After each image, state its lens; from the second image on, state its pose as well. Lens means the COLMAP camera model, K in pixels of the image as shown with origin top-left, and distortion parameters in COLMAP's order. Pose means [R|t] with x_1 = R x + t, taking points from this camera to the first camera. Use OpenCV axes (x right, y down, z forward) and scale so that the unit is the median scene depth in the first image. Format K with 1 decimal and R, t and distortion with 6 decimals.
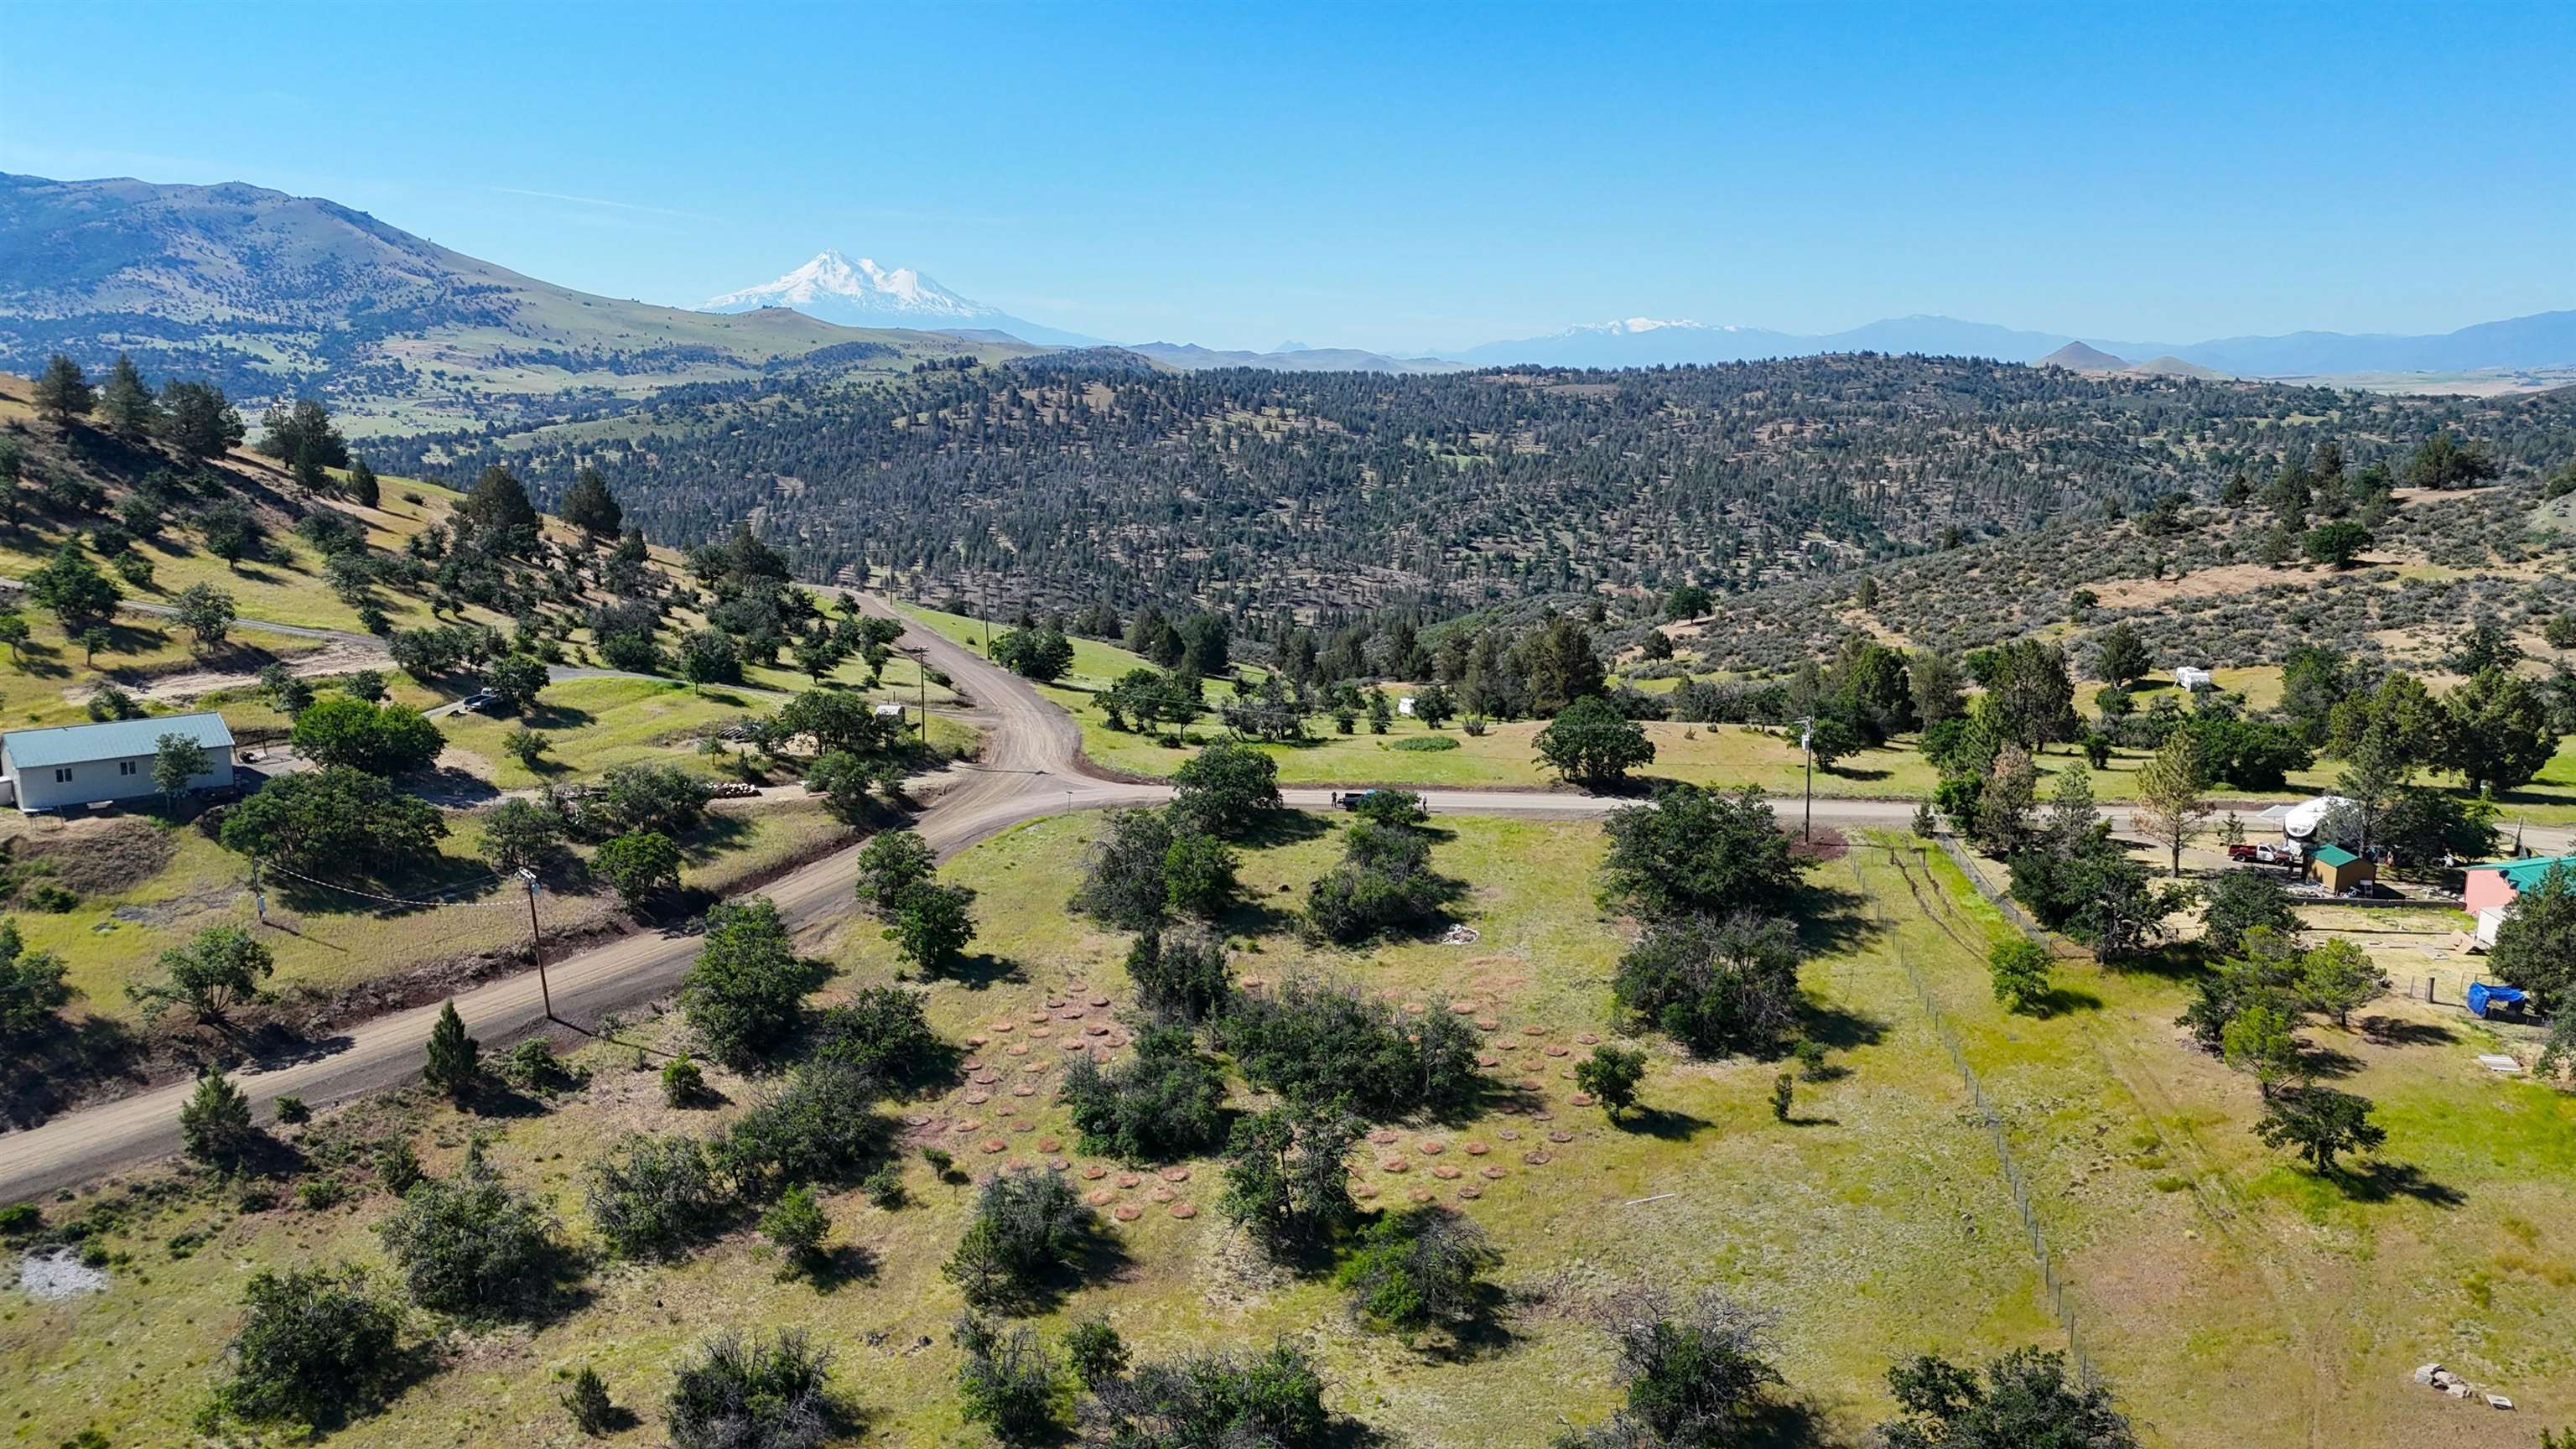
lens RADIAL K [[1903.5, 0, 1294.2], [0, 1903.5, 738.6], [0, 0, 1]] dist [0.089220, -0.094554]
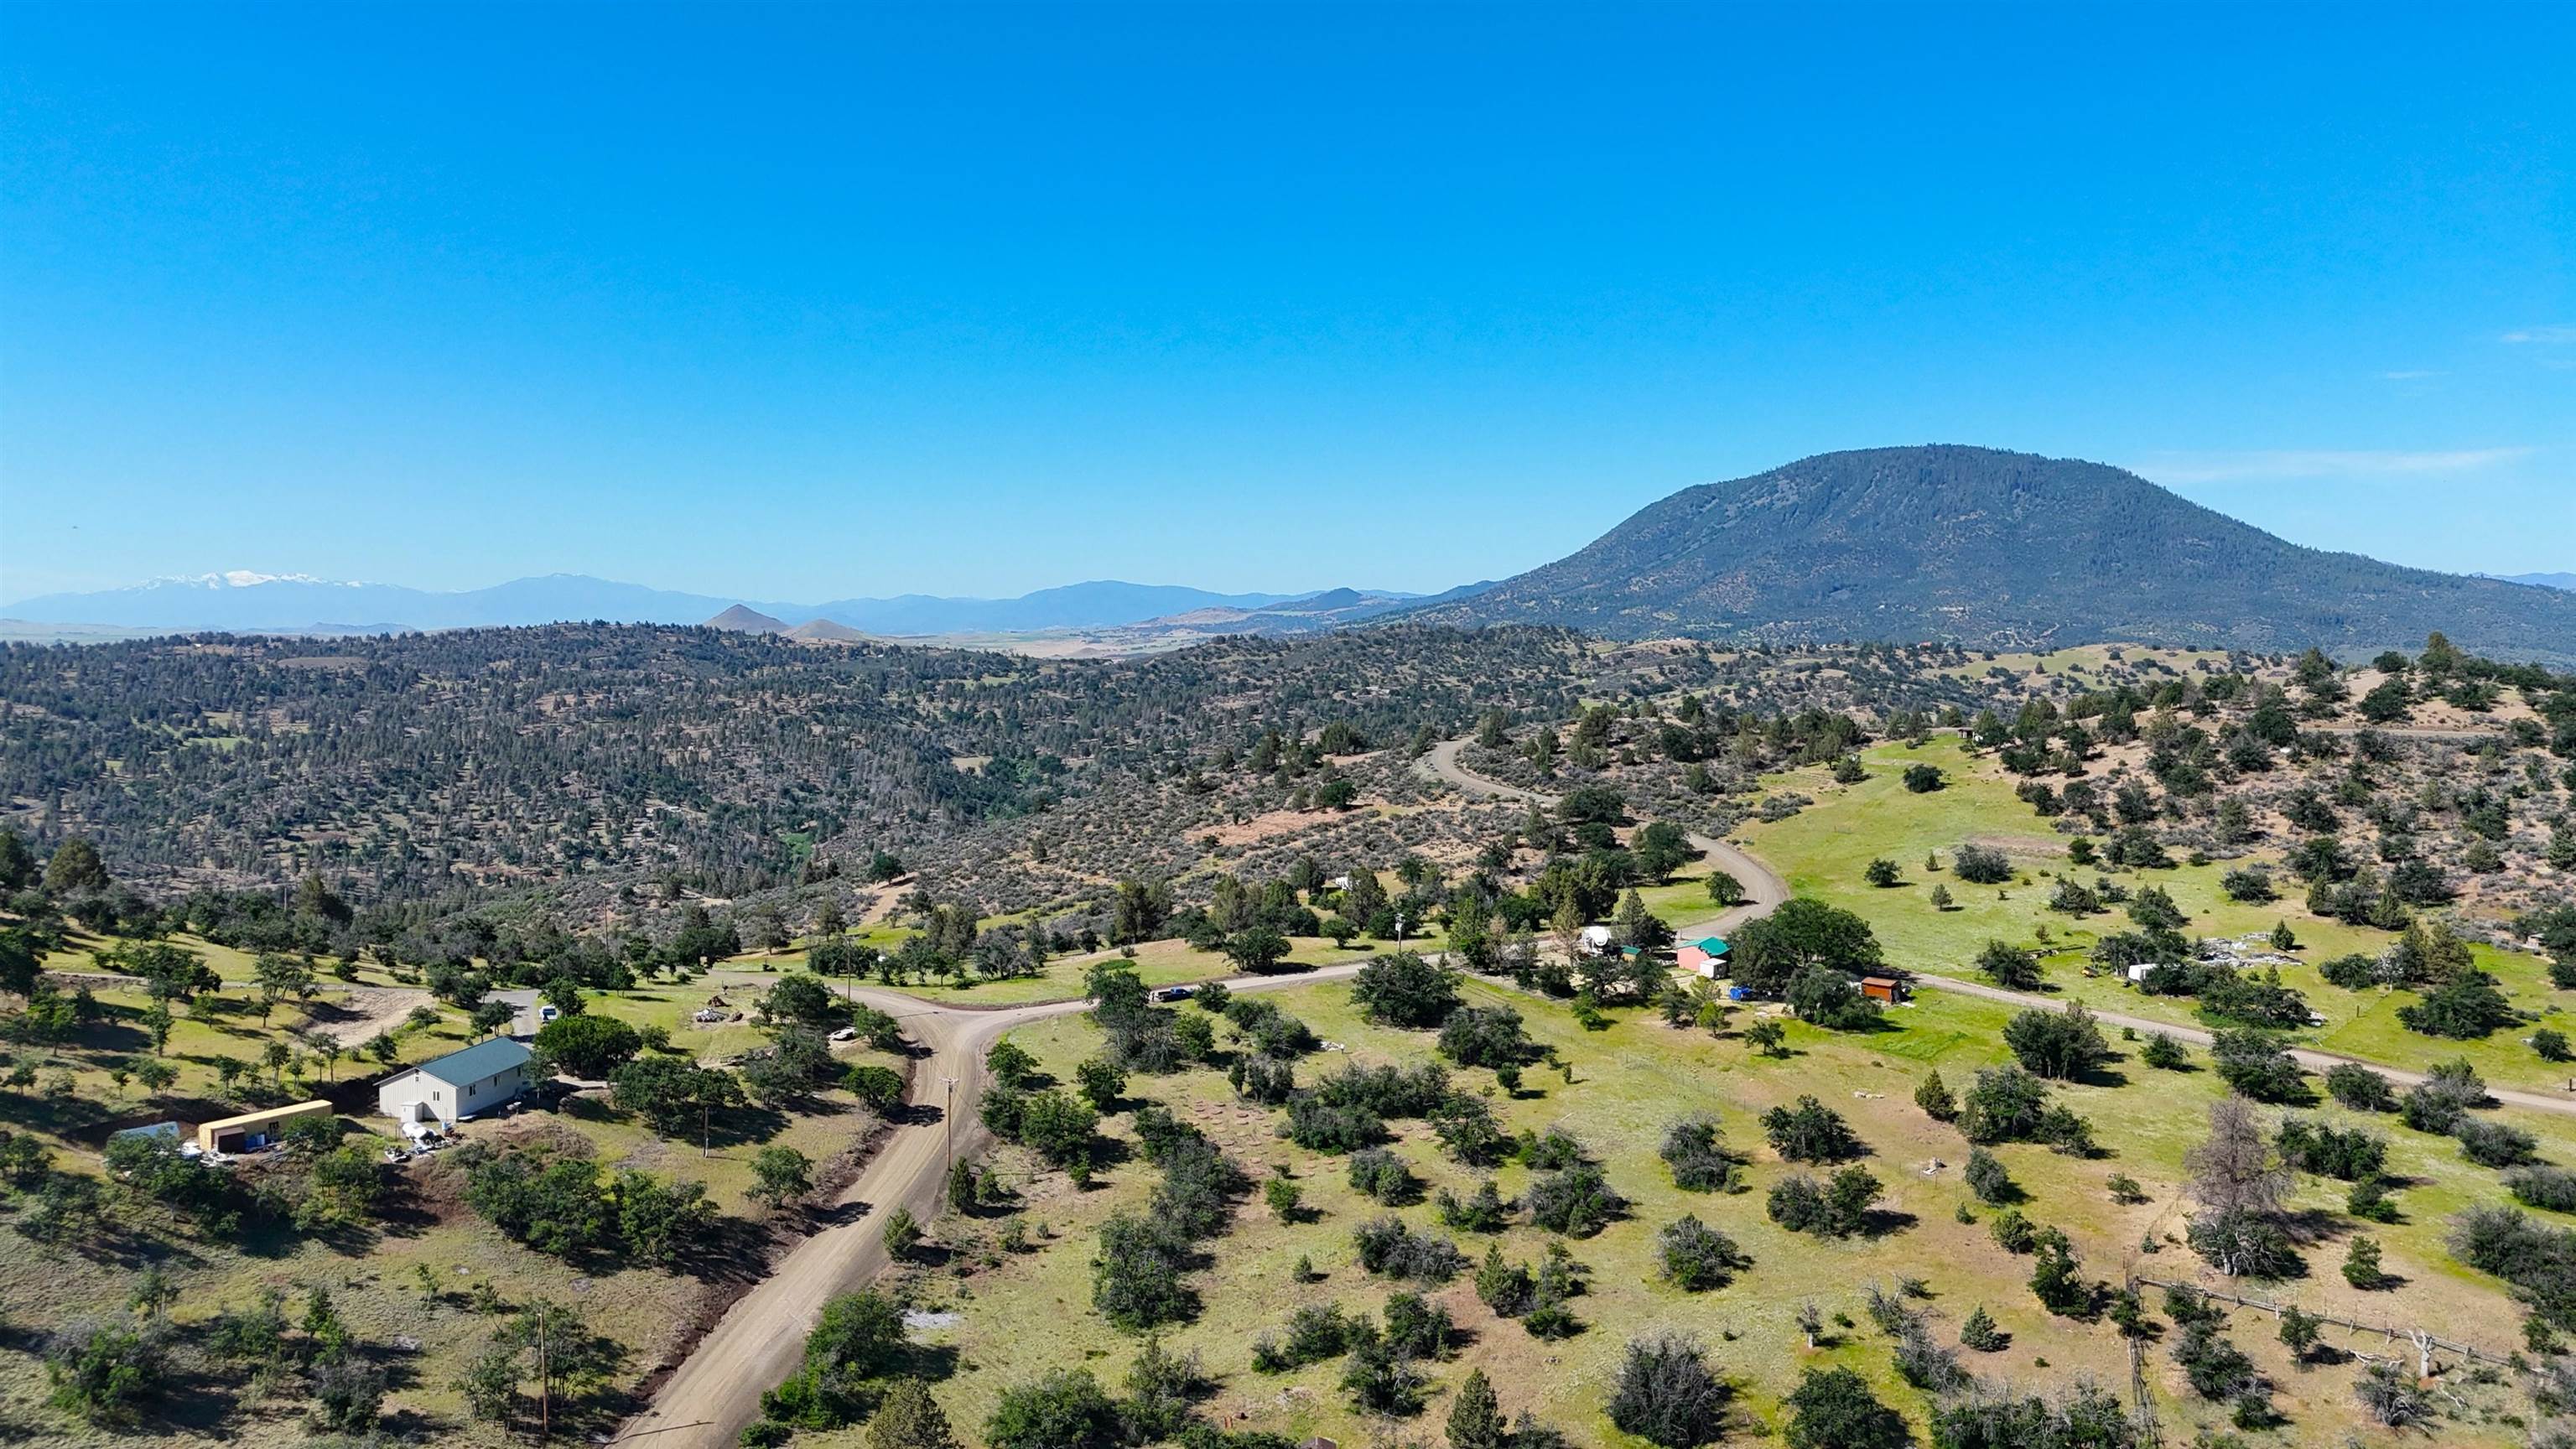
lens RADIAL K [[1903.5, 0, 1315.5], [0, 1903.5, 729.1], [0, 0, 1]] dist [0.089220, -0.094554]
pose [[0.774864, -0.041037, 0.630794, -0.434067], [0.125984, 0.987897, -0.090490, -0.014599], [-0.619446, 0.149588, 0.770656, -0.189403]]
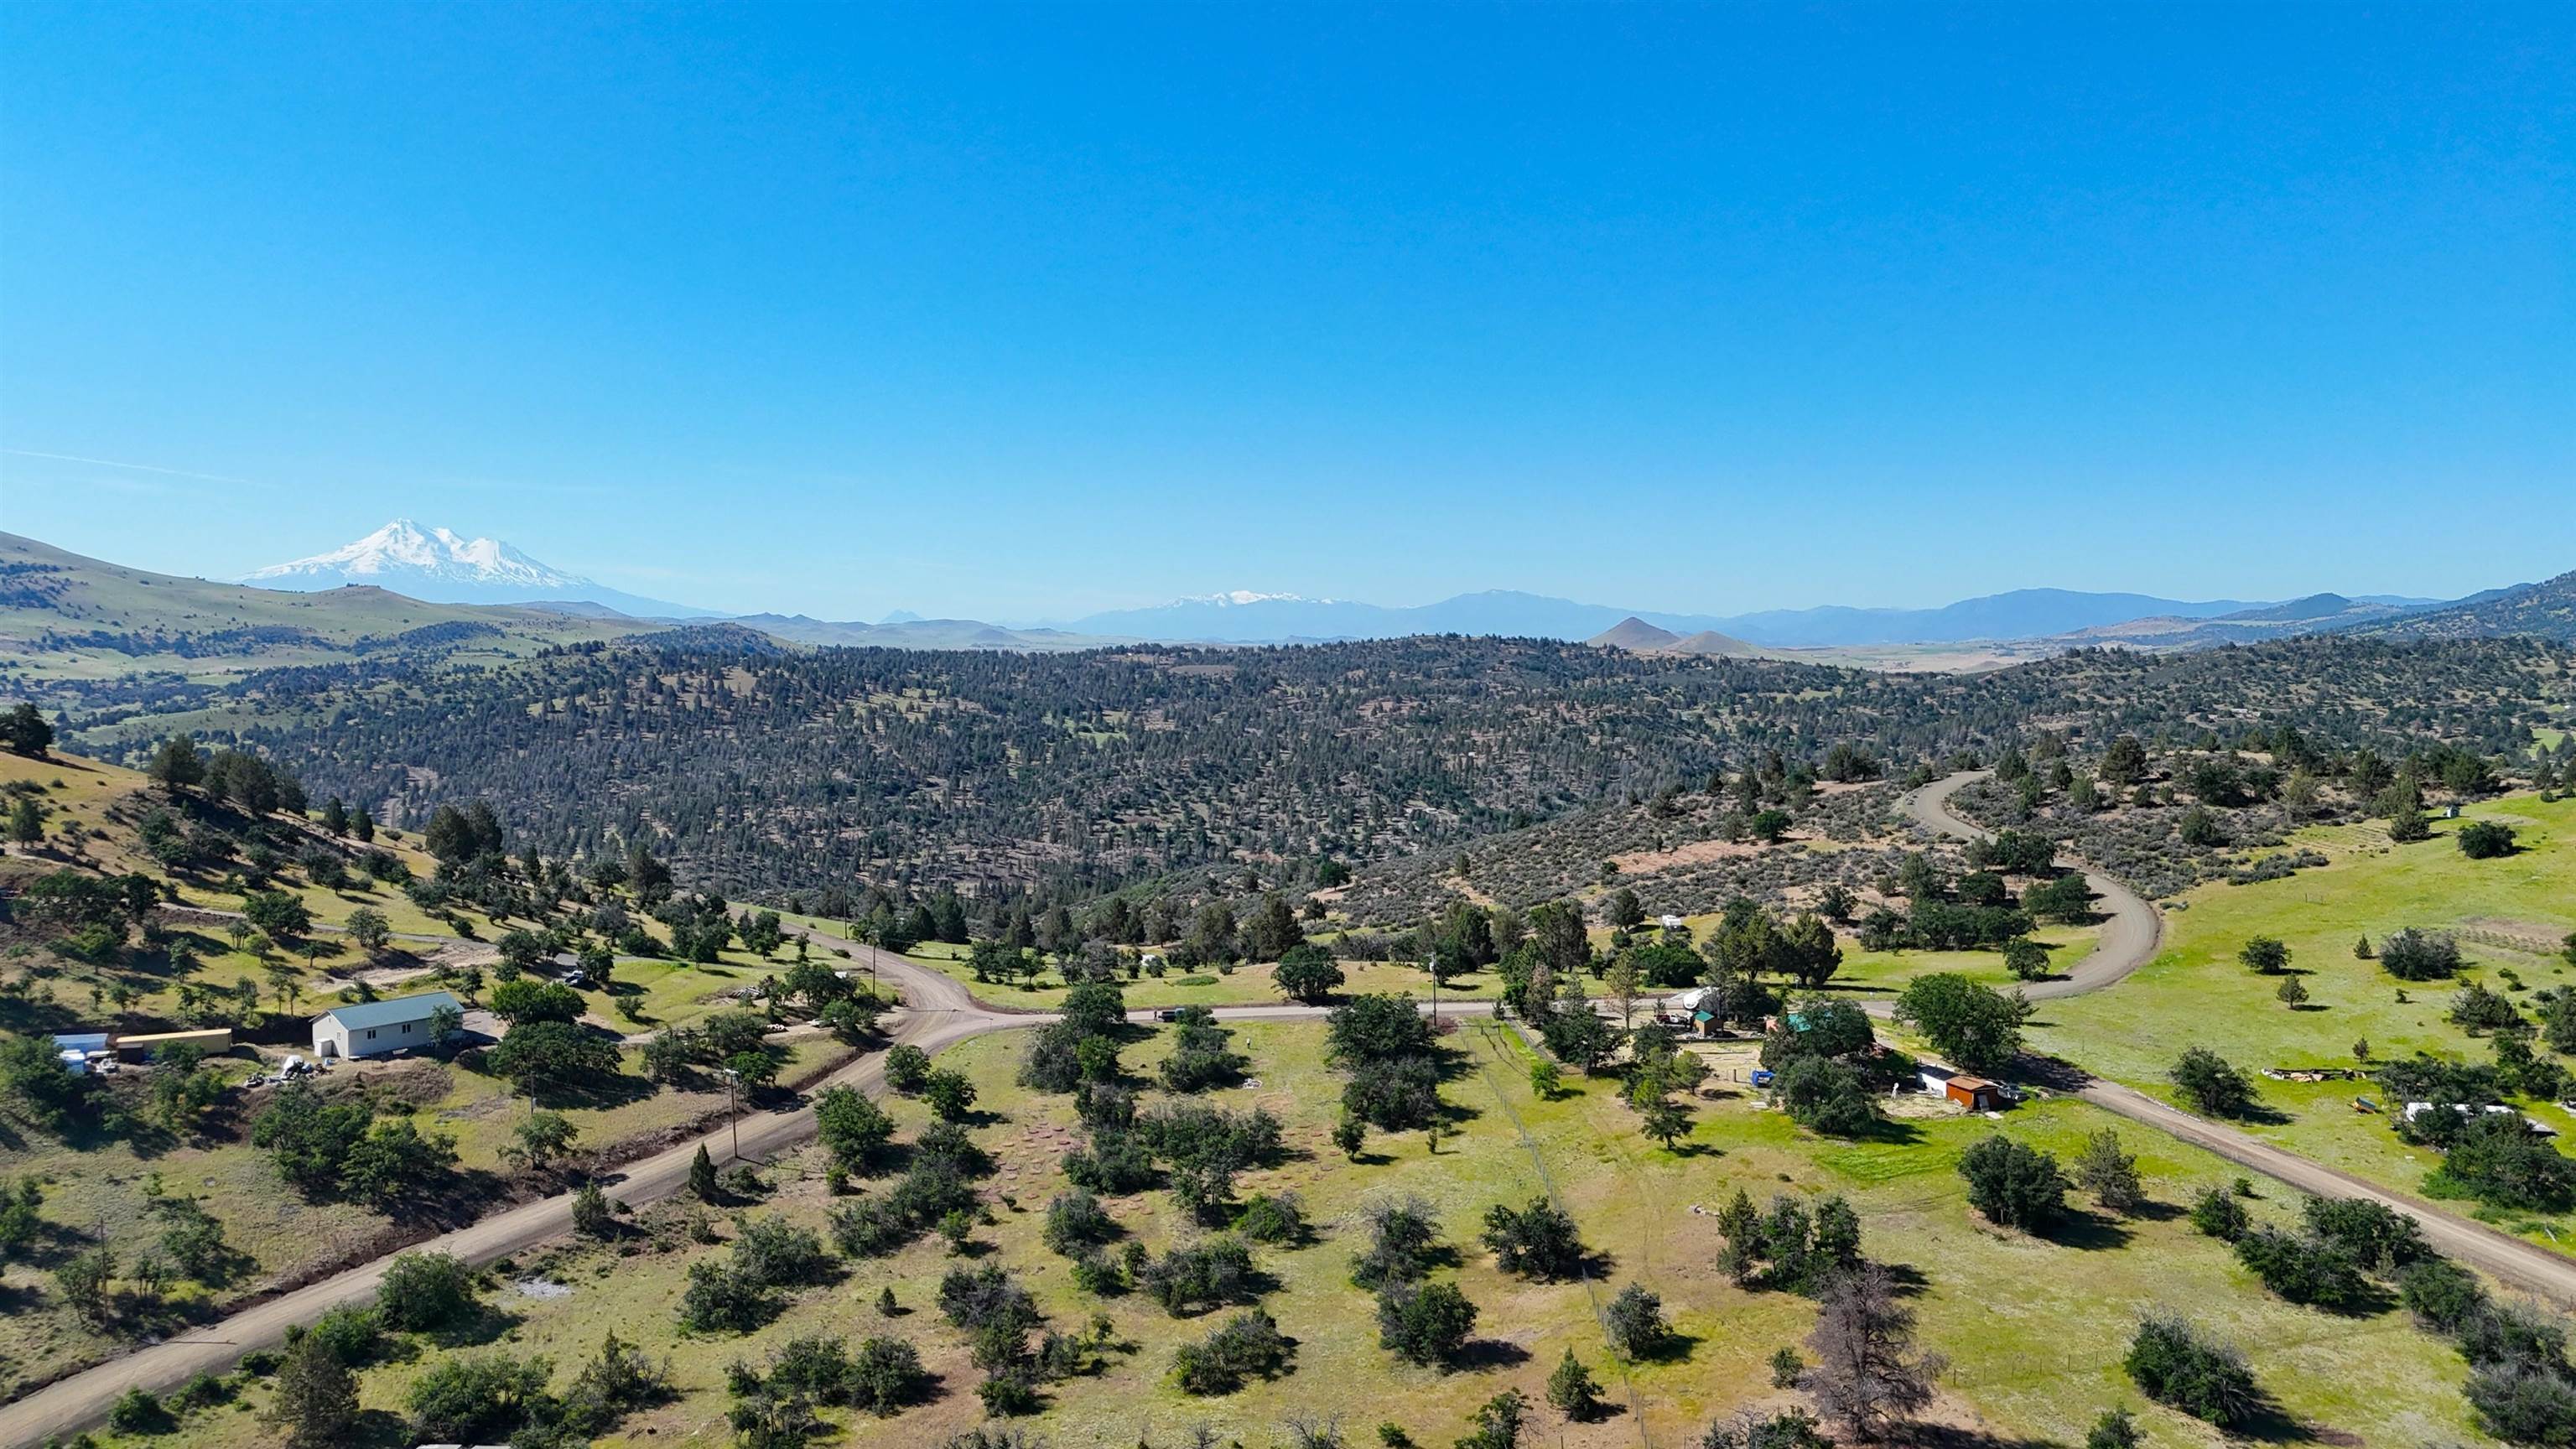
lens RADIAL K [[1903.5, 0, 1298.0], [0, 1903.5, 716.1], [0, 0, 1]] dist [0.089220, -0.094554]
pose [[0.979331, -0.012700, 0.201866, -0.089023], [0.042619, 0.988576, -0.144569, 0.009536], [-0.197724, 0.150185, 0.968685, -0.308560]]
